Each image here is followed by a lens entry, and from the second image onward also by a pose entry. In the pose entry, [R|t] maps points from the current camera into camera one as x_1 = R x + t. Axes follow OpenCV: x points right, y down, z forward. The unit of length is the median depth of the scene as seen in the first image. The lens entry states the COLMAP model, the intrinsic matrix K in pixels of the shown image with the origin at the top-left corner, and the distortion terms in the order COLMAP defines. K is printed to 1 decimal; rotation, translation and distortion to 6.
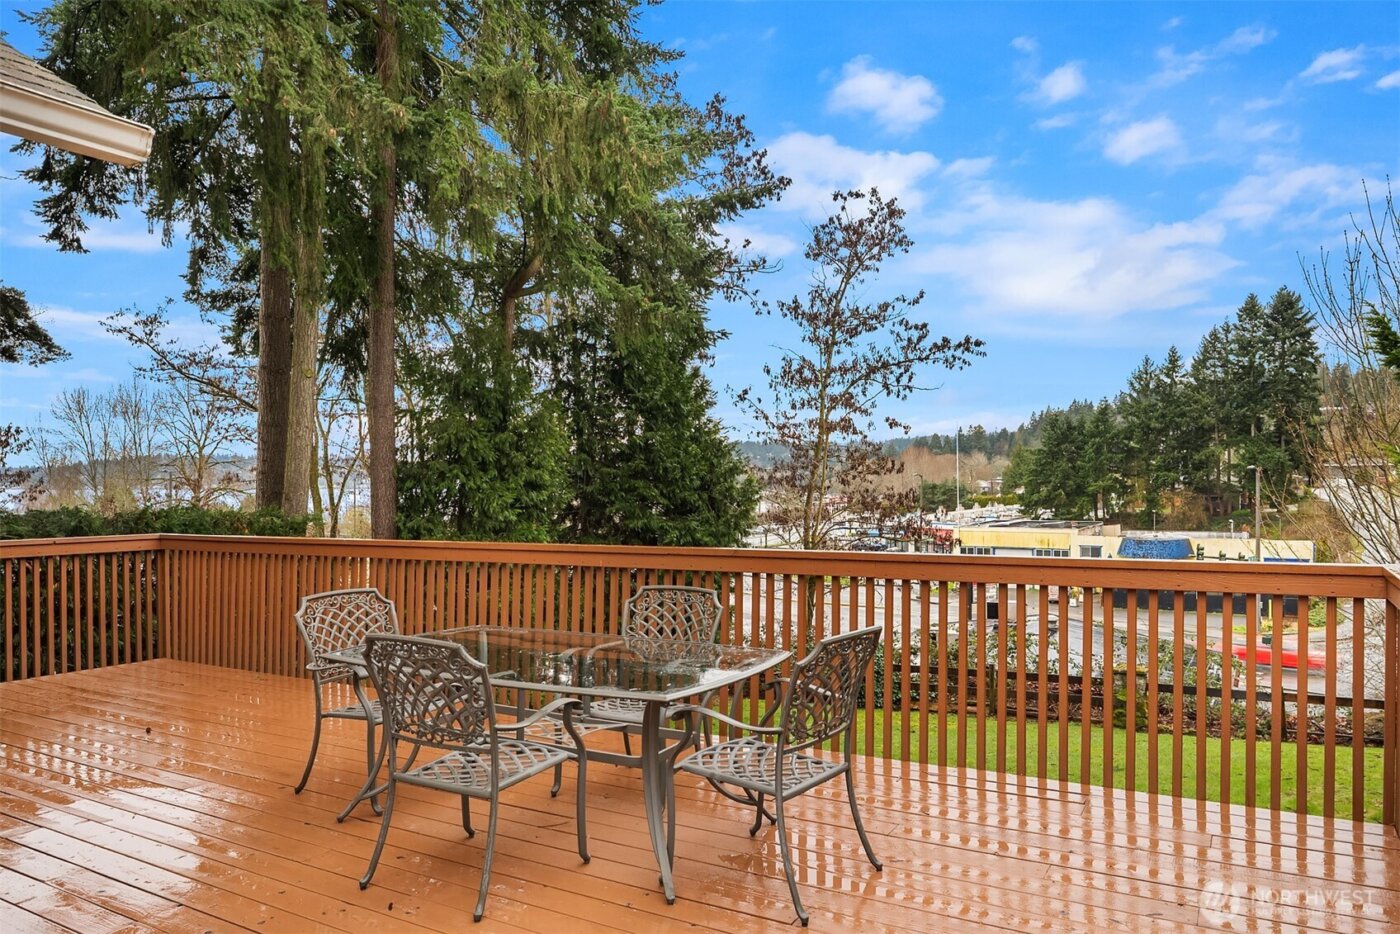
lens RADIAL K [[975.3, 0, 700.0], [0, 975.3, 467.0], [0, 0, 1]] dist [0.003195, -0.003820]
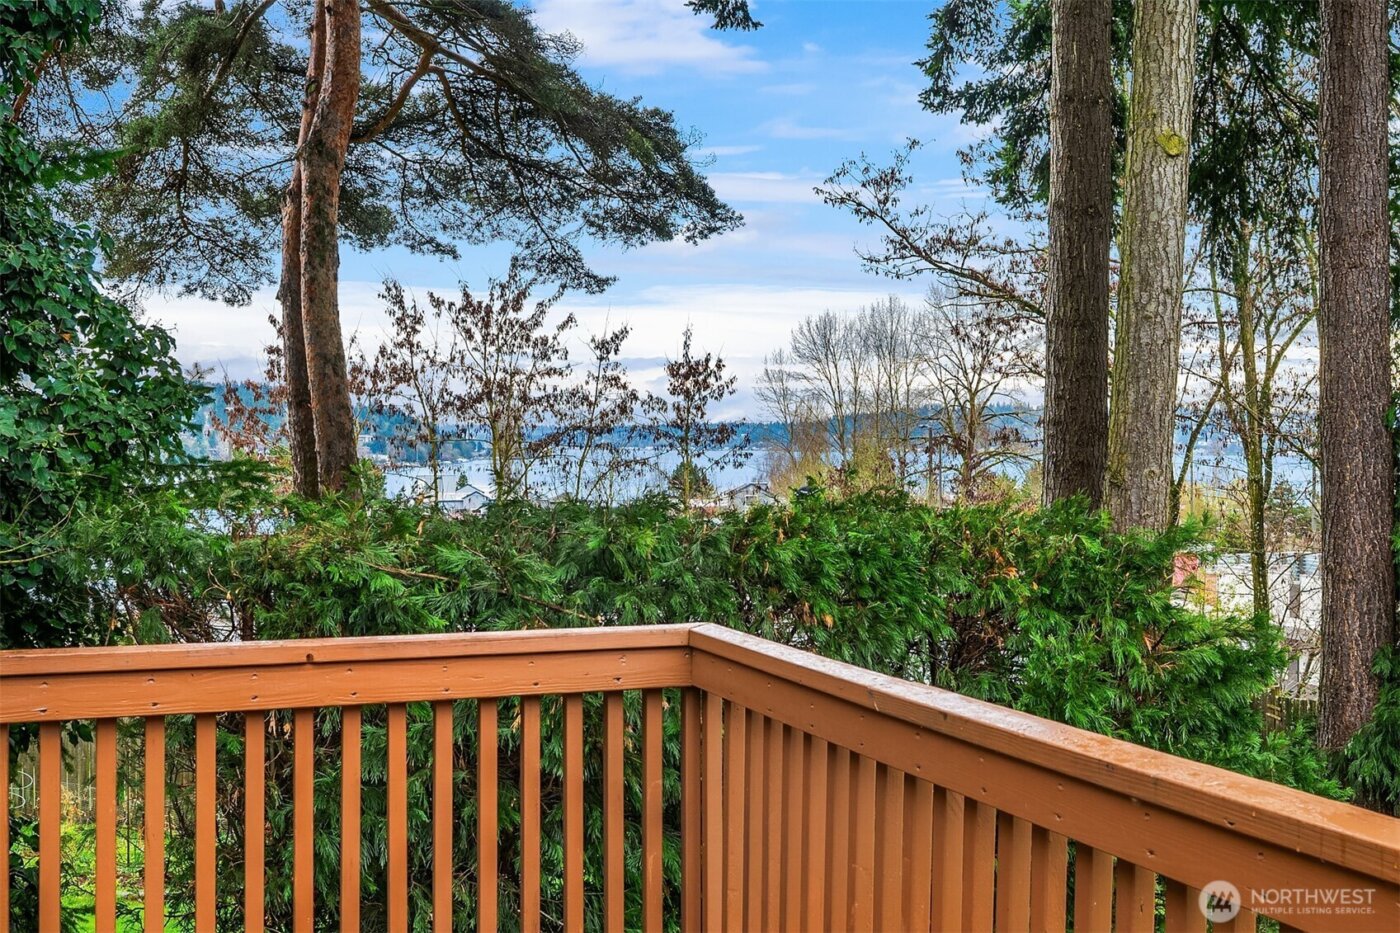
lens RADIAL K [[1479.6, 0, 701.7], [0, 1479.6, 441.7], [0, 0, 1]] dist [0.003328, -0.009625]
pose [[0.791982, 0.005810, -0.610517, -0.111224], [0.002179, 0.999921, 0.012343, 0.004768], [0.610541, -0.011106, 0.791907, 0.249133]]
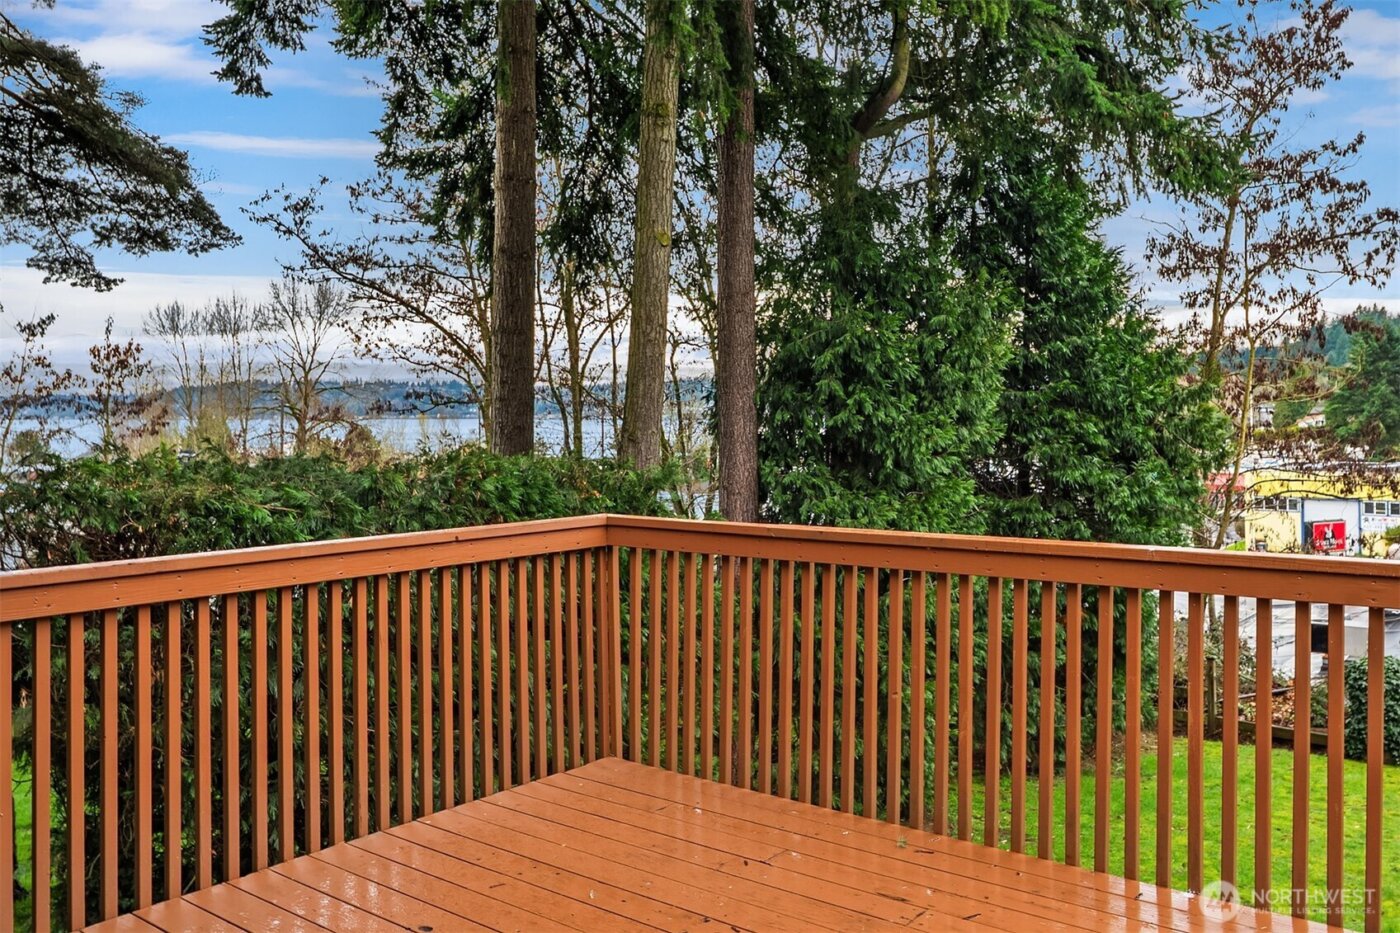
lens RADIAL K [[1174.8, 0, 701.4], [0, 1174.8, 378.0], [0, 0, 1]] dist [0.020616, 0.000044]
pose [[0.990656, -0.004310, -0.136316, -0.153346], [0.002545, 0.999911, -0.013118, 0.001786], [0.136361, 0.012648, 0.990579, 0.143365]]
